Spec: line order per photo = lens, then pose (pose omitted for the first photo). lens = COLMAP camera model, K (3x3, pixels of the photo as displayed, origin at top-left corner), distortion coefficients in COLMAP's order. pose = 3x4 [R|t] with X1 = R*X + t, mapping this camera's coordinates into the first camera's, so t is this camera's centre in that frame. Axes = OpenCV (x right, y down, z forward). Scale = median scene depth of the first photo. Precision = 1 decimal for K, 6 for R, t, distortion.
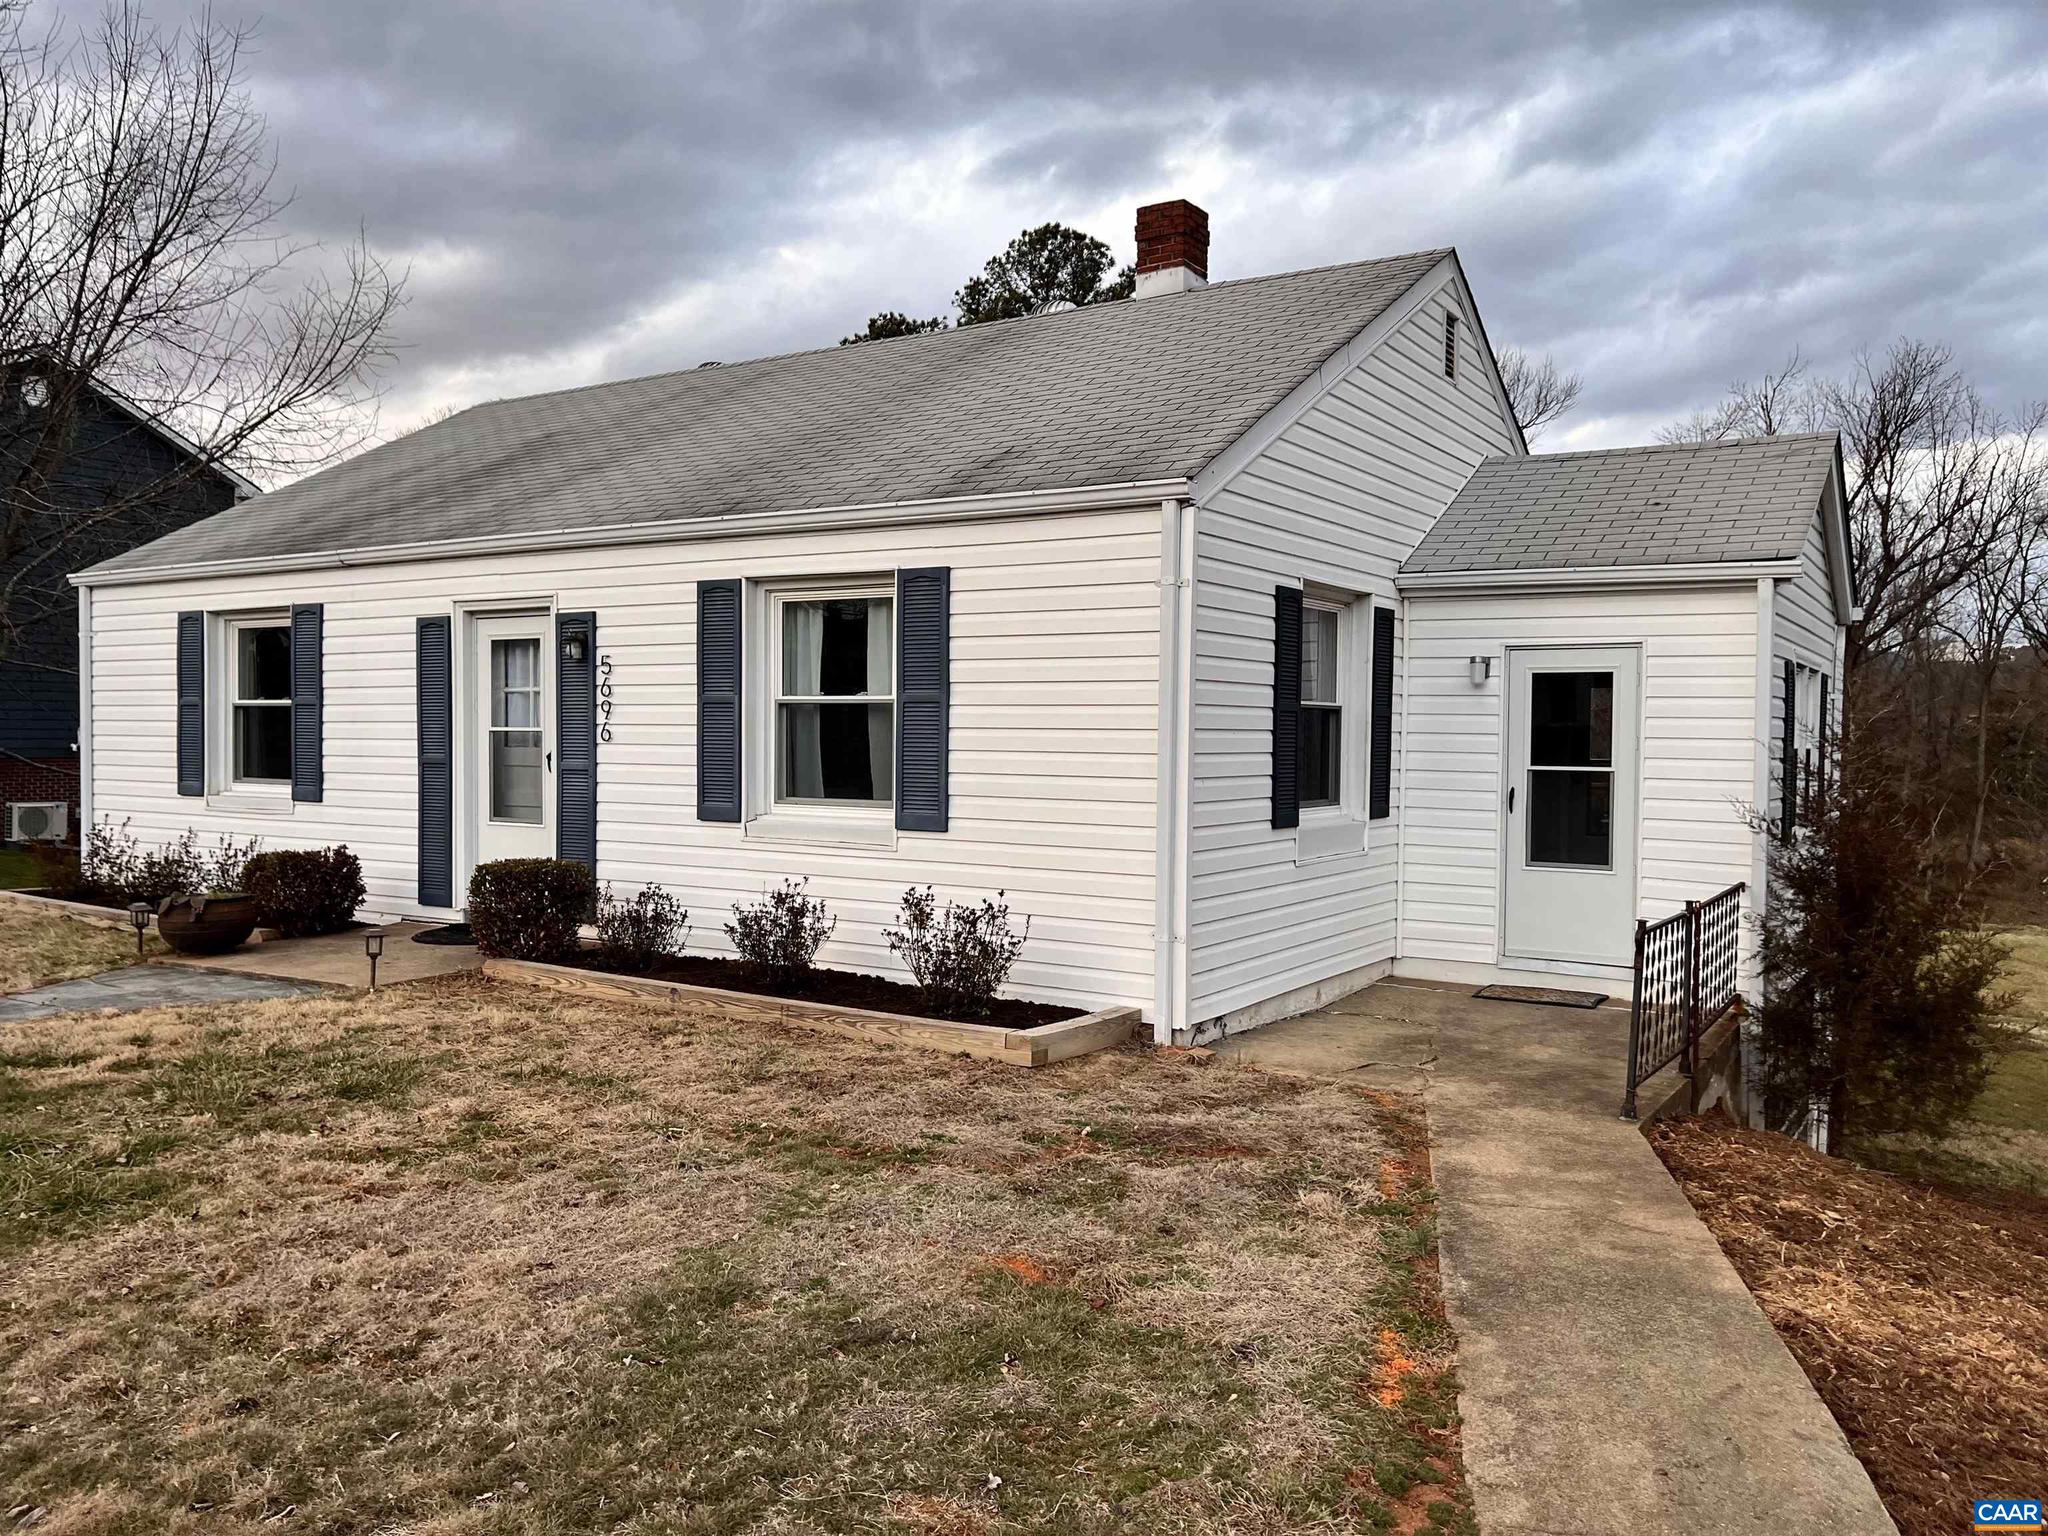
lens RADIAL K [[1552.4, 0, 1024.0], [0, 1552.4, 768.0], [0, 0, 1]] dist [0.085774, -0.264508]
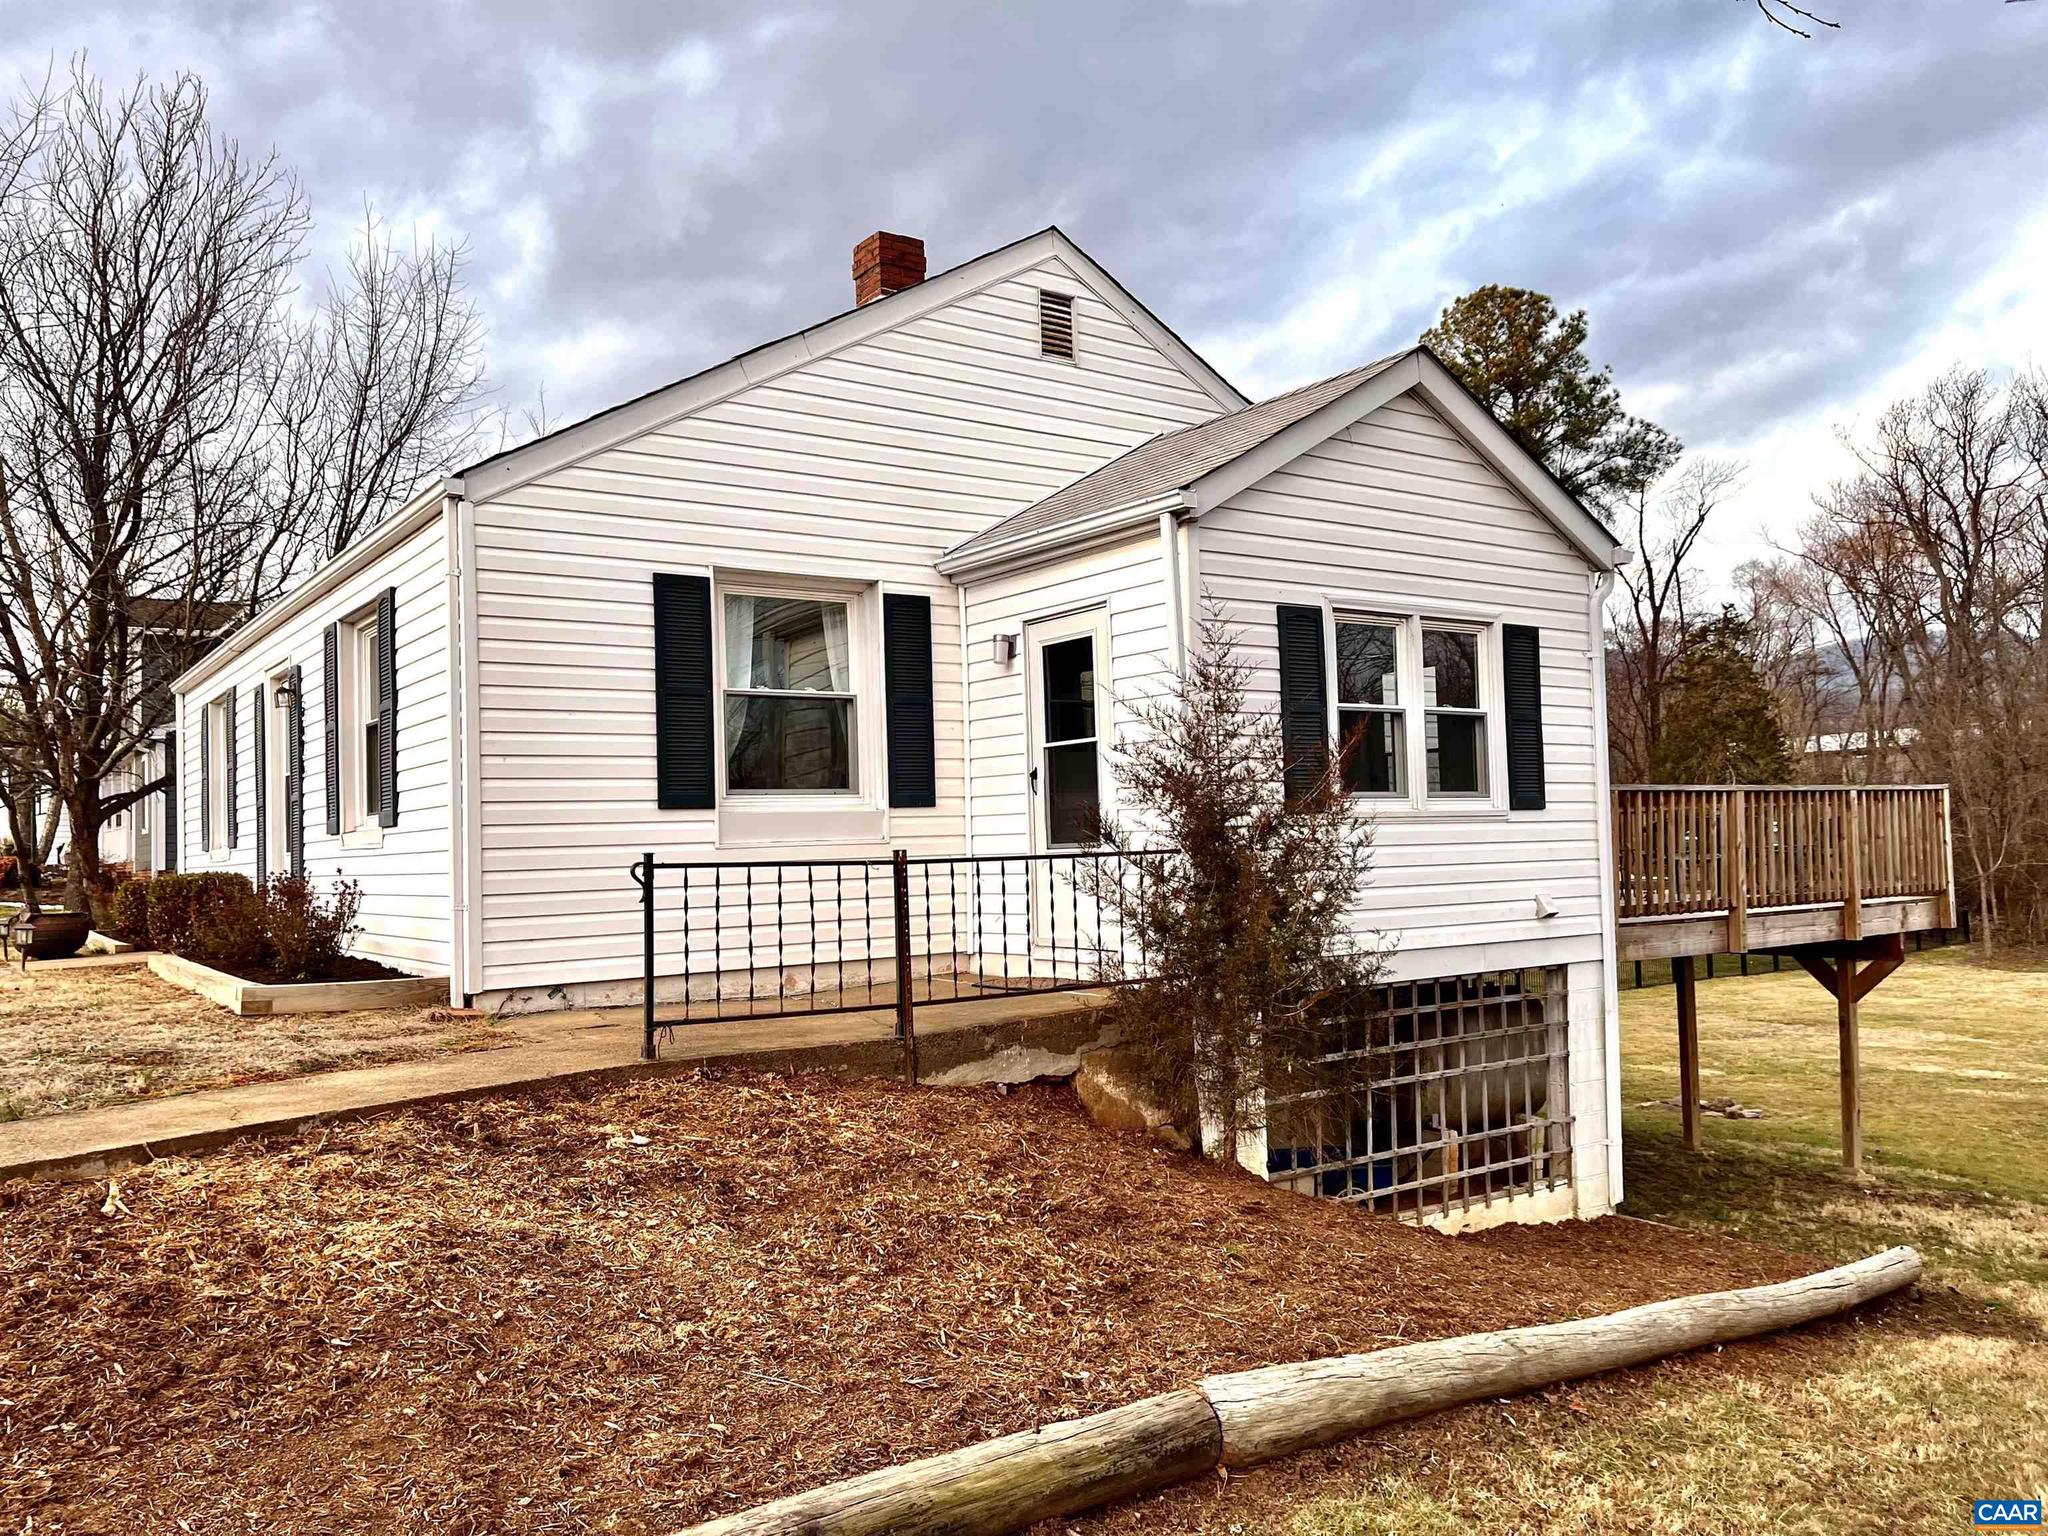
lens RADIAL K [[1551.2, 0, 1024.0], [0, 1551.2, 768.0], [0, 0, 1]] dist [0.071520, -0.105336]
pose [[0.926103, -0.060001, -0.372470, 0.663385], [0.033535, 0.996456, -0.077137, 0.085999], [0.375778, 0.058946, 0.924833, 0.124731]]
